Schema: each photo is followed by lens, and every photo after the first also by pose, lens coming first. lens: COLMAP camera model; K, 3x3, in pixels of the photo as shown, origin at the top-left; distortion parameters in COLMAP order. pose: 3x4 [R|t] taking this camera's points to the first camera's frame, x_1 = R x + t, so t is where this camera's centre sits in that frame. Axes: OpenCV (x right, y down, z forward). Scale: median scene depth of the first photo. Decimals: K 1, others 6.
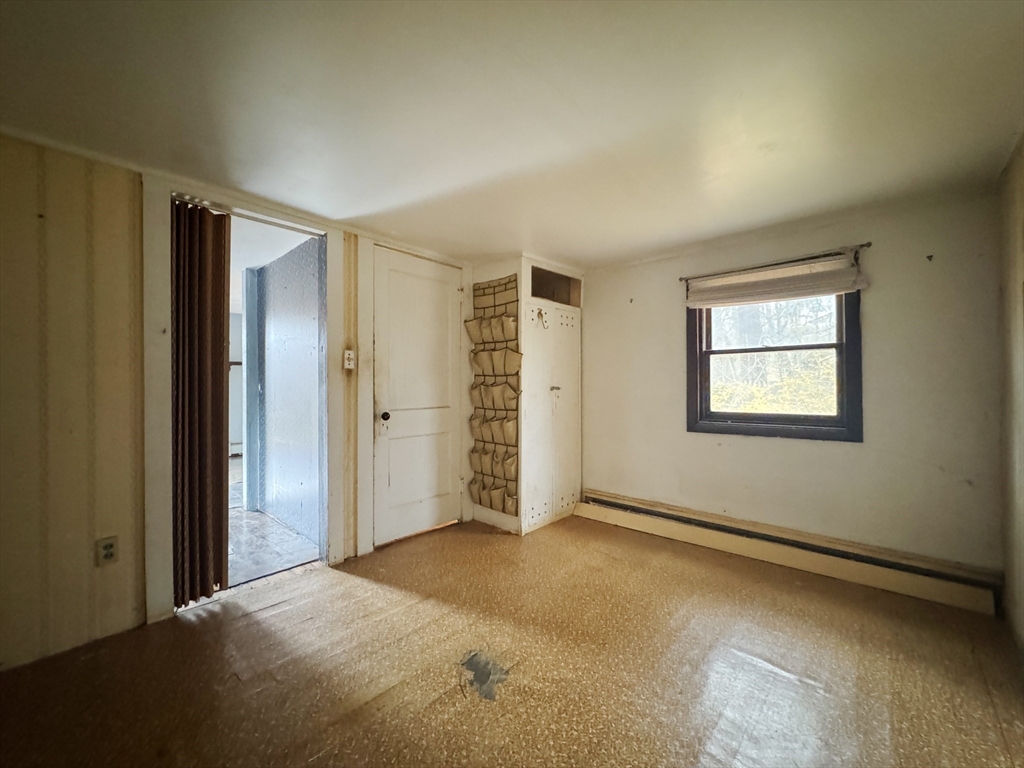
lens RADIAL K [[432.8, 0, 514.4], [0, 432.8, 377.5], [0, 0, 1]] dist [-0.002651, 0.000326]
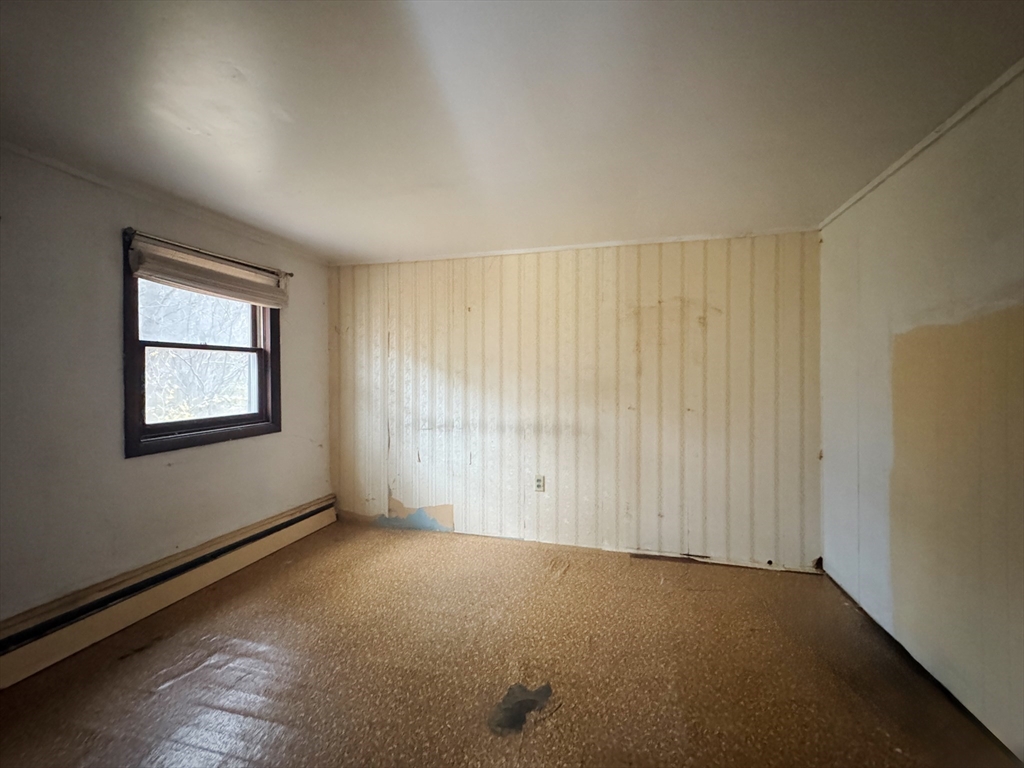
lens RADIAL K [[419.0, 0, 520.0], [0, 419.0, 373.9], [0, 0, 1]] dist [-0.009090, 0.000008]
pose [[-0.464186, 0.008132, 0.885700, -0.541260], [-0.010378, 0.999839, -0.014619, -0.003846], [-0.885677, -0.015978, -0.464027, 0.900673]]
